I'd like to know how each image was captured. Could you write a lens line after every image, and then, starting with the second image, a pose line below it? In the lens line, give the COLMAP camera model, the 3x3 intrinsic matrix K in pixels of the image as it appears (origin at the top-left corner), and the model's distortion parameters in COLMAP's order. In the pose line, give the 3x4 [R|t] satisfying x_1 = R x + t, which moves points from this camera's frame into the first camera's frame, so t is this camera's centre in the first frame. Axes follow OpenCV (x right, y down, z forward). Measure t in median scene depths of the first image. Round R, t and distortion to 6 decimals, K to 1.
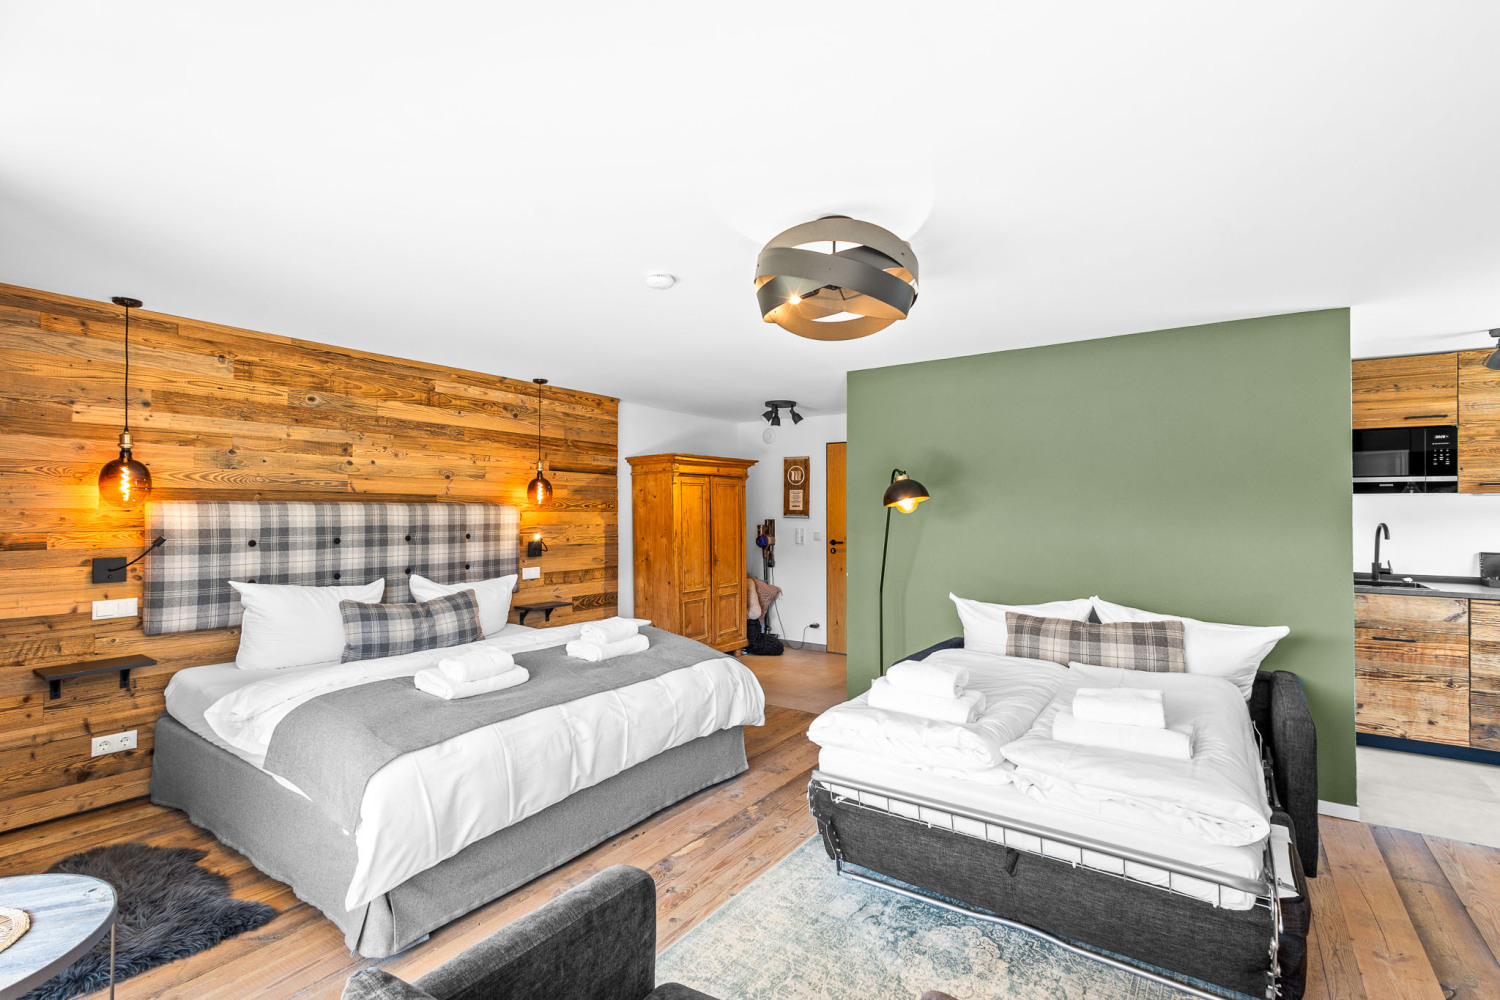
lens RADIAL K [[694.8, 0, 750.0], [0, 694.8, 500.0], [0, 0, 1]] dist [0.019530, -0.000016]
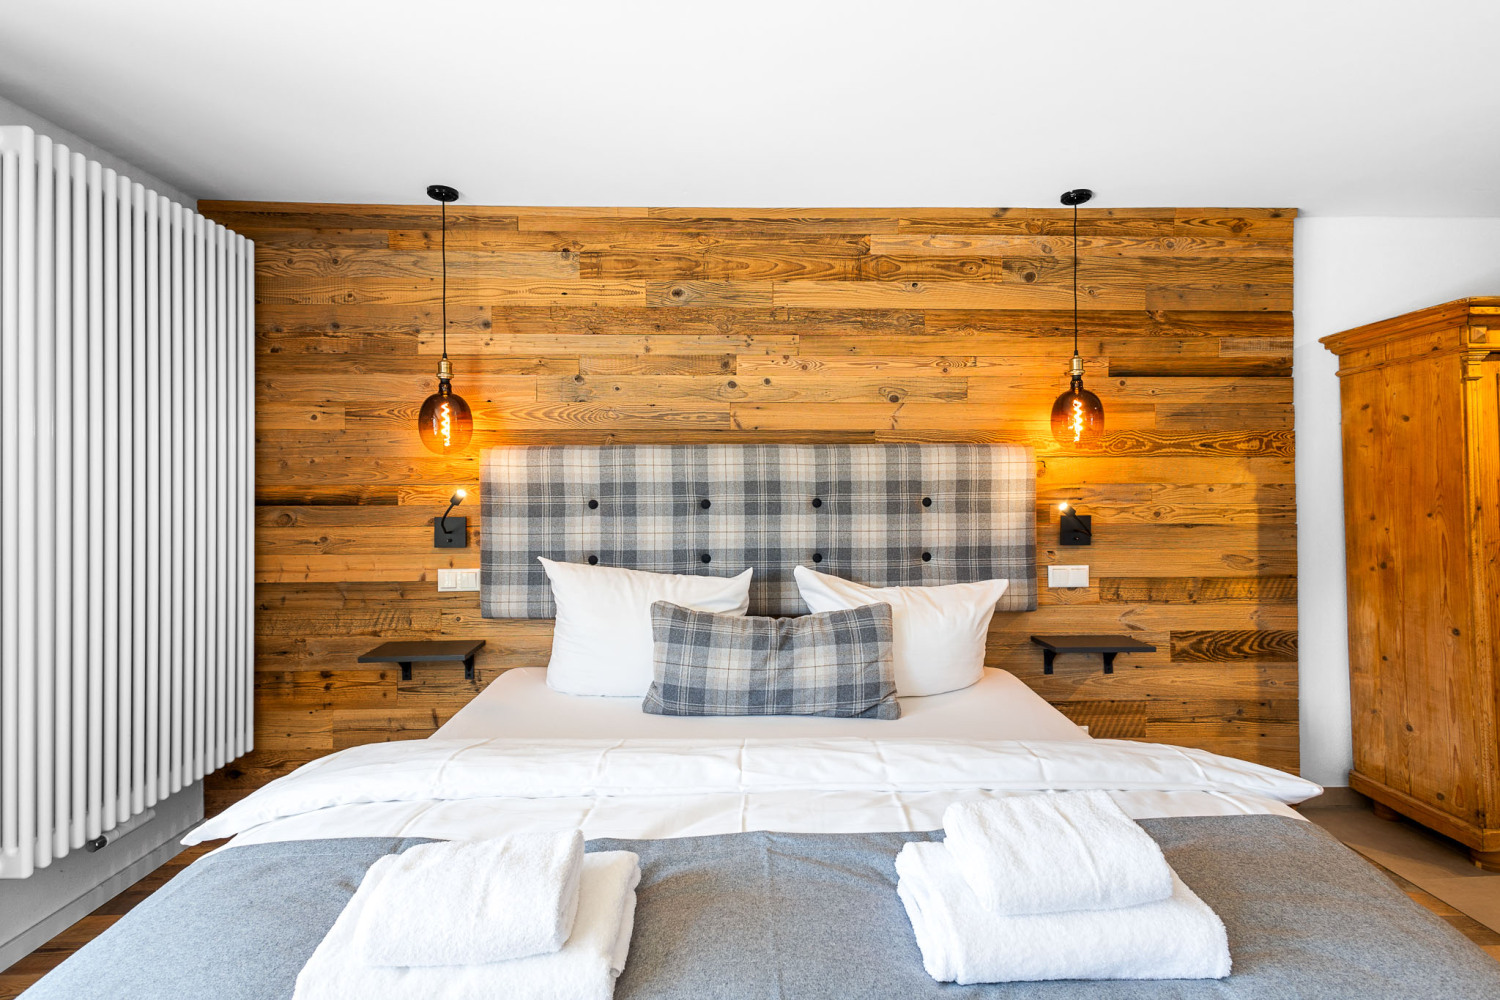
lens RADIAL K [[698.8, 0, 751.4], [0, 698.8, 478.9], [0, 0, 1]] dist [0.009809, -0.000440]
pose [[0.588172, -0.006141, -0.808712, -0.037713], [0.019808, 0.999781, 0.006815, 0.029994], [0.808493, -0.020027, 0.588165, 0.621575]]
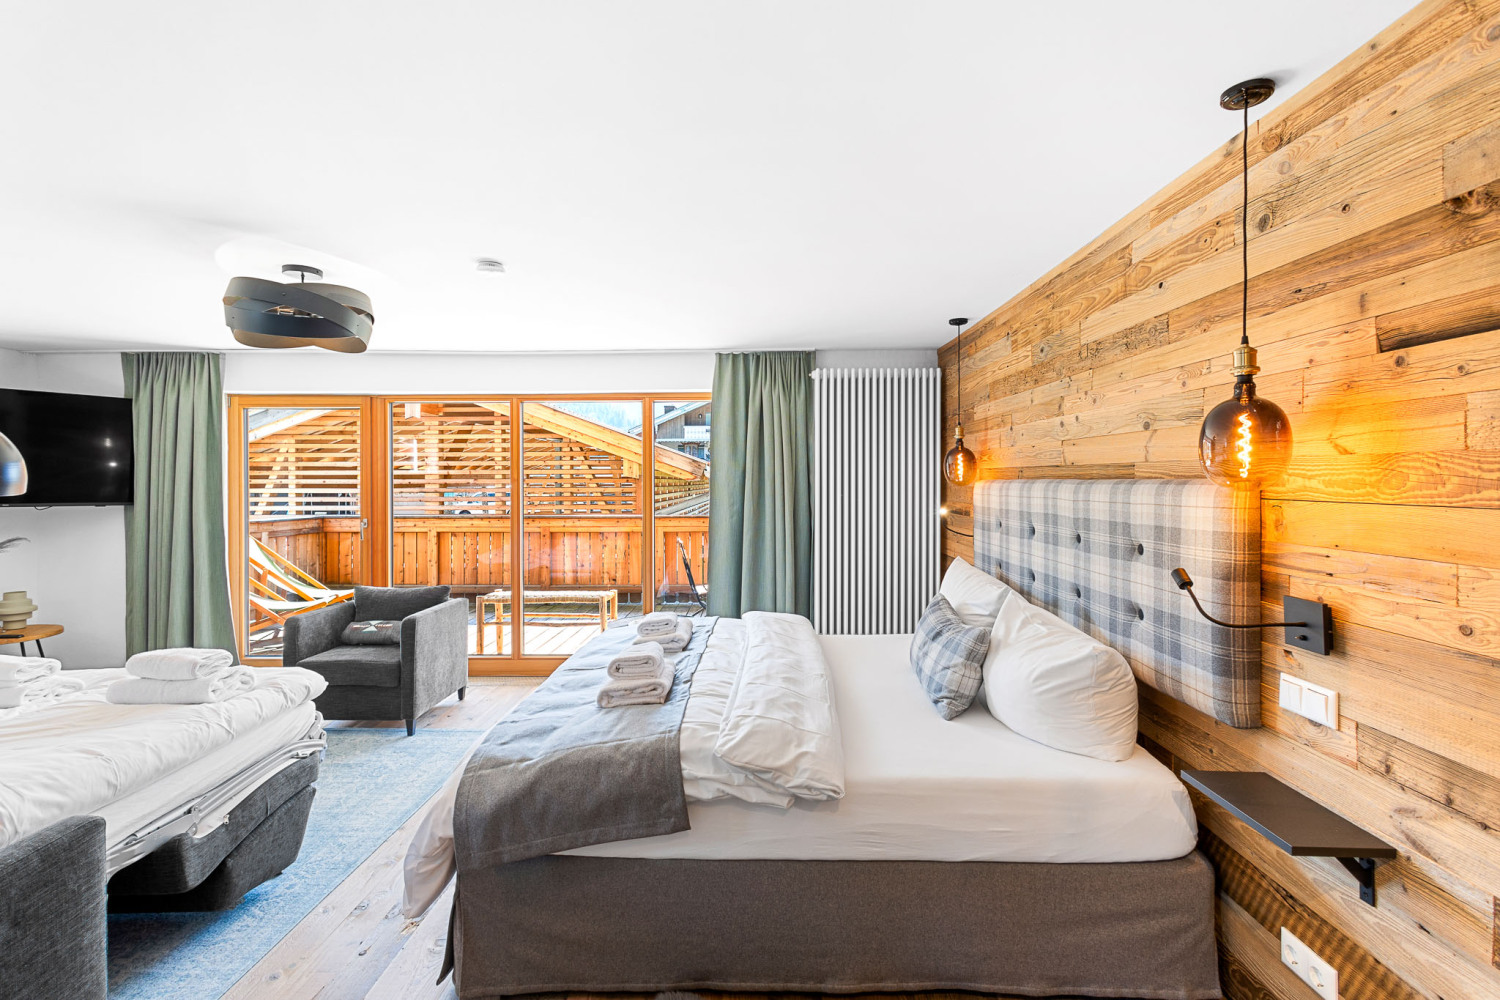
lens RADIAL K [[698.8, 0, 751.4], [0, 698.8, 478.9], [0, 0, 1]] dist [0.009809, -0.000440]
pose [[-0.829296, 0.002294, -0.558804, 0.084236], [0.014268, 0.999752, -0.017071, 0.009962], [0.558627, -0.022130, -0.829124, 1.389429]]
